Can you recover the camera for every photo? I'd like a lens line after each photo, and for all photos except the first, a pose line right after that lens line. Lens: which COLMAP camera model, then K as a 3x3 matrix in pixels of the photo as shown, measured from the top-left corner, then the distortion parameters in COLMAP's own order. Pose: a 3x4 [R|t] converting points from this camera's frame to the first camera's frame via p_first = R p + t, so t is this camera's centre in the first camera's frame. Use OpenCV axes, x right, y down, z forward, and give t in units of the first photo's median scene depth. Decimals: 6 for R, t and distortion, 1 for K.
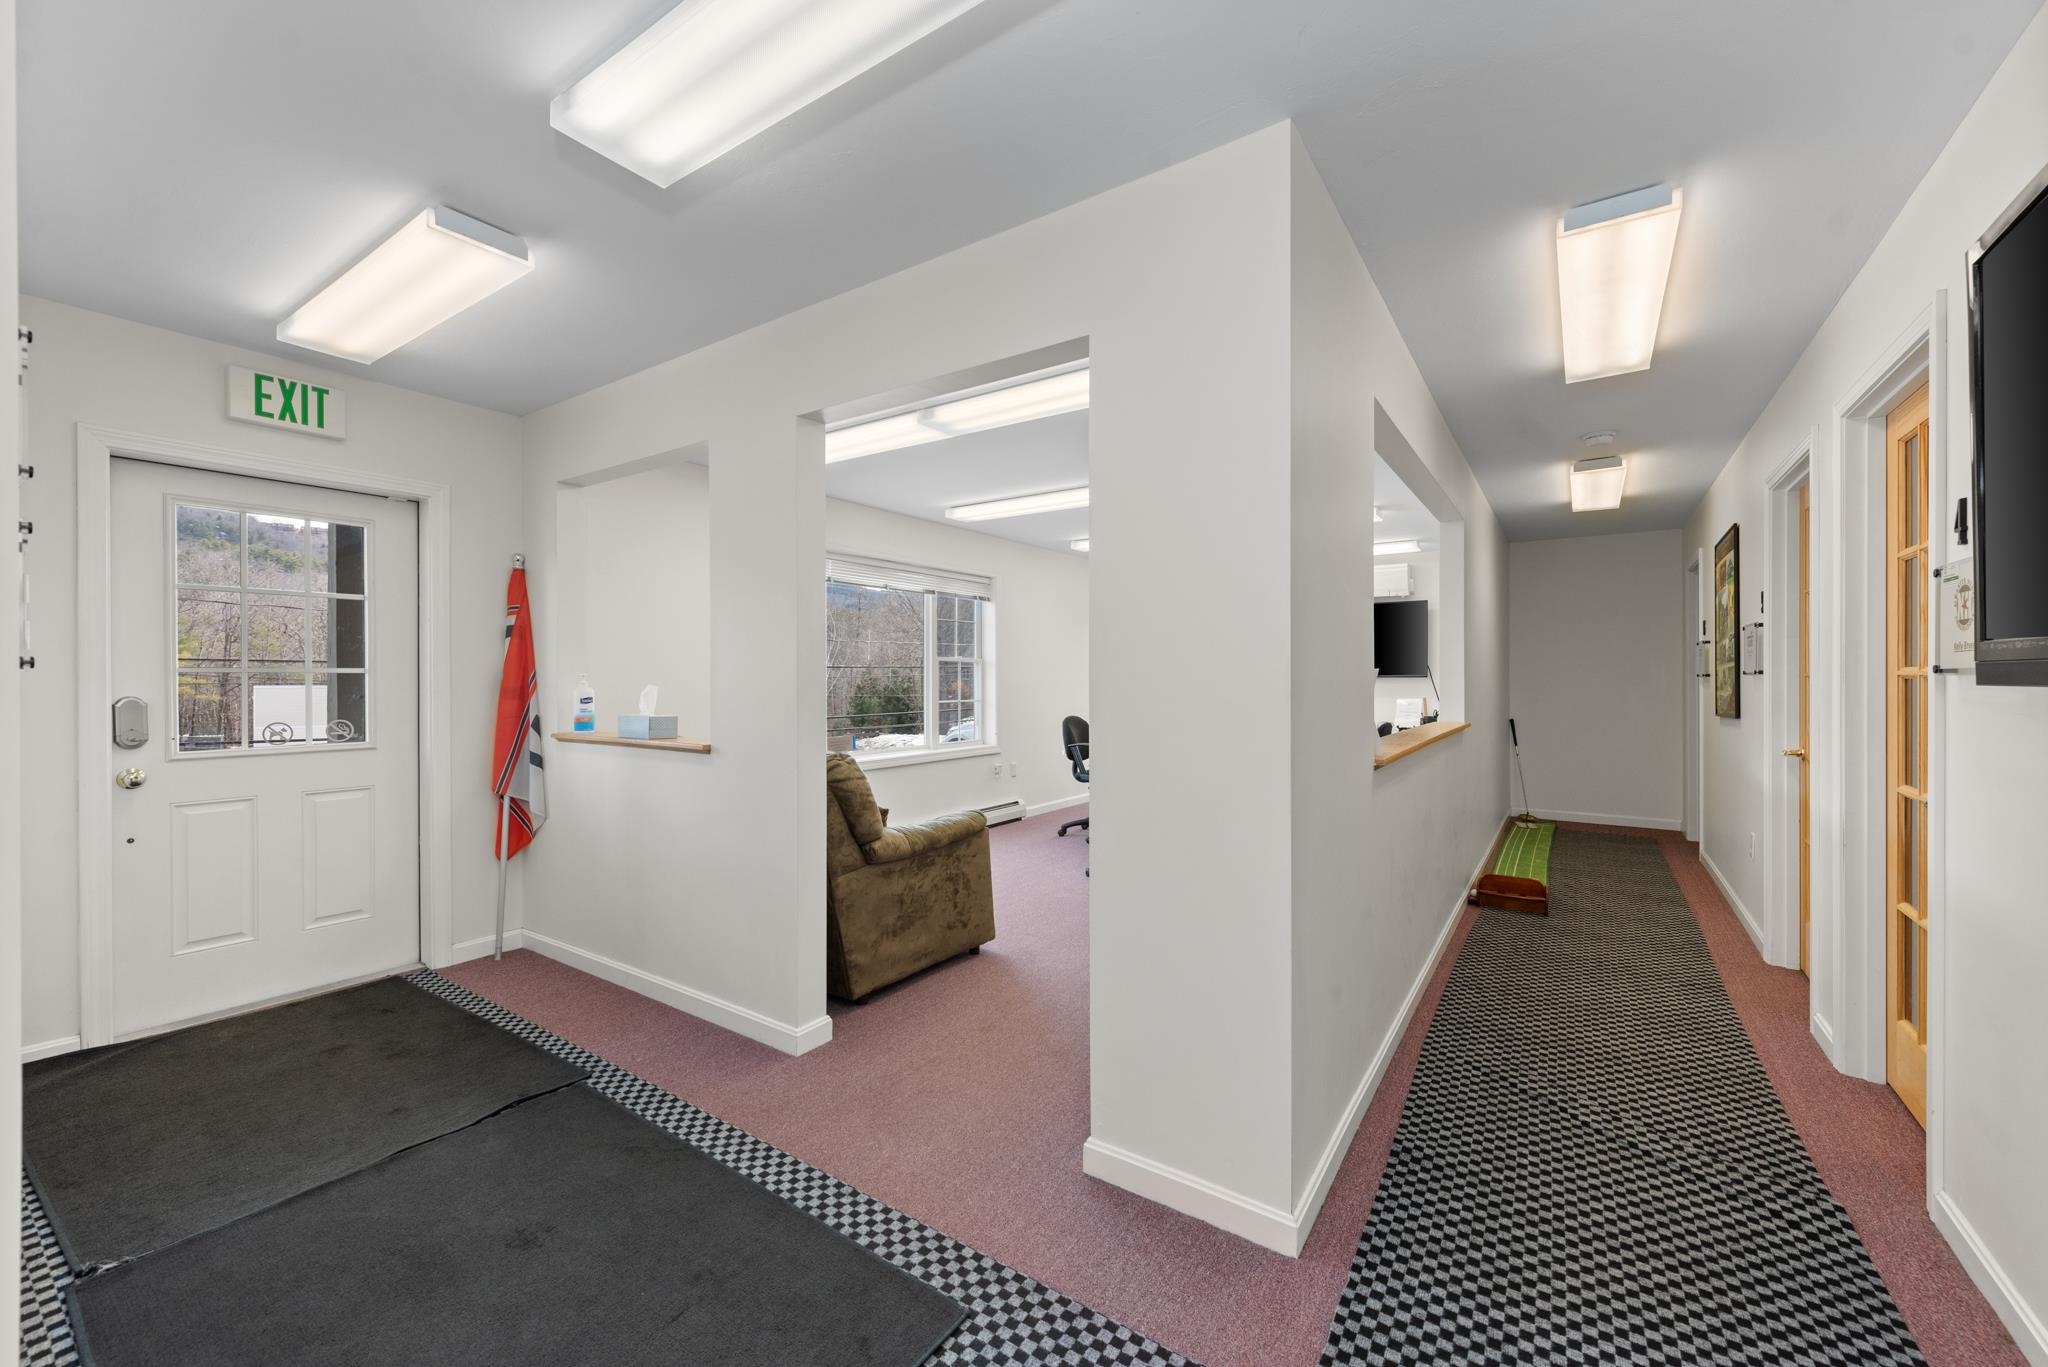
lens RADIAL K [[800.7, 0, 1021.6], [0, 800.7, 679.8], [0, 0, 1]] dist [0.003012, 0.000183]
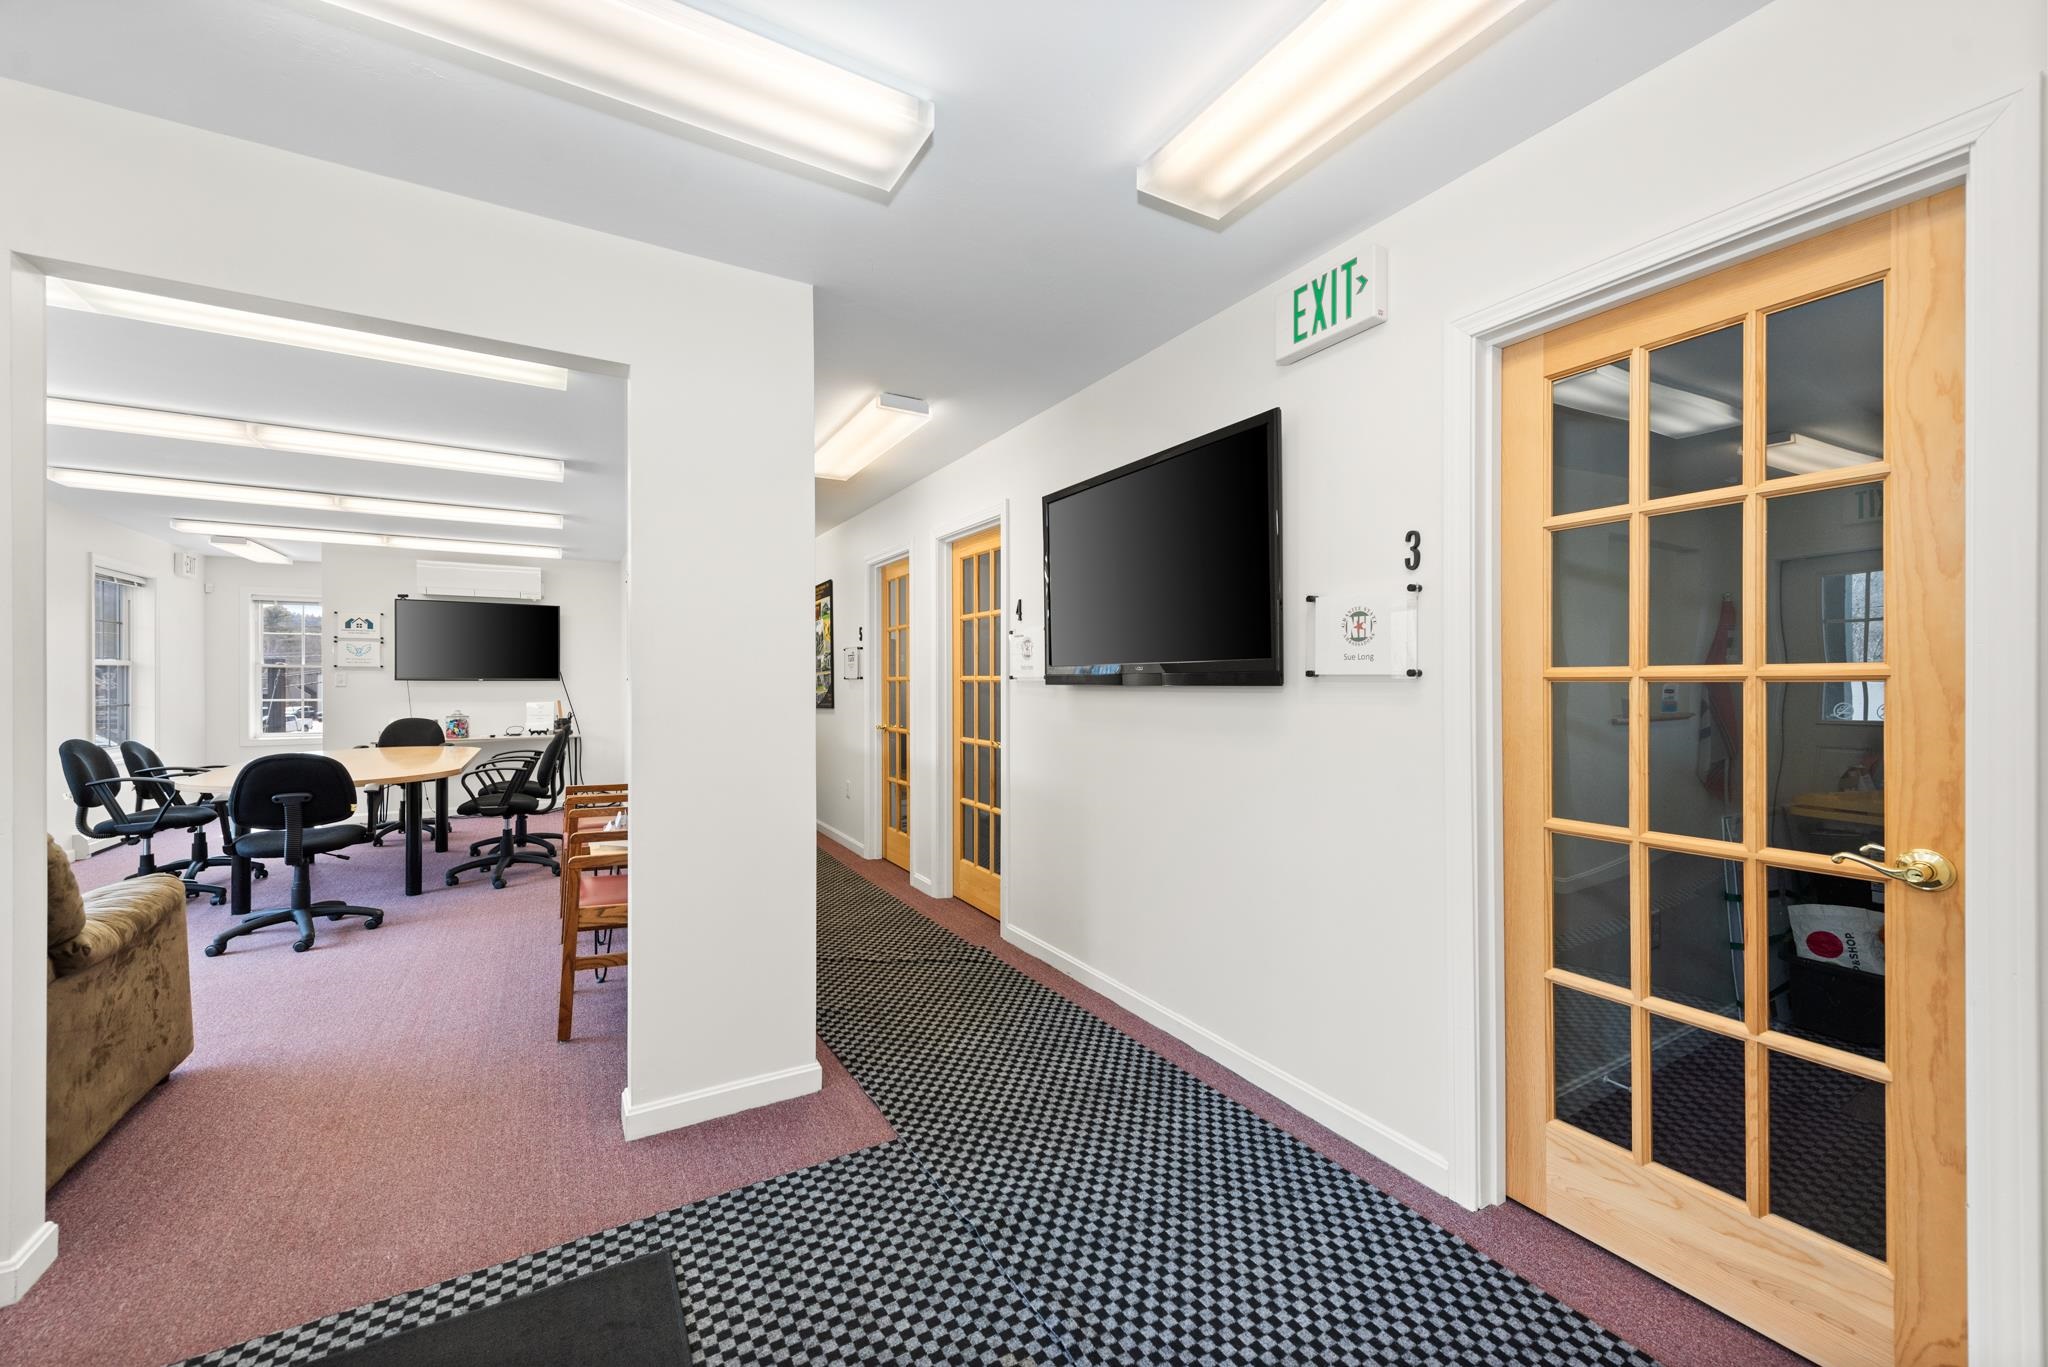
lens RADIAL K [[800.7, 0, 1027.5], [0, 800.7, 682.1], [0, 0, 1]] dist [0.003012, 0.000183]
pose [[0.424443, -0.002480, 0.905451, -0.431161], [0.003053, 0.999994, 0.001307, -0.002025], [-0.905450, 0.002210, 0.424448, 0.033883]]
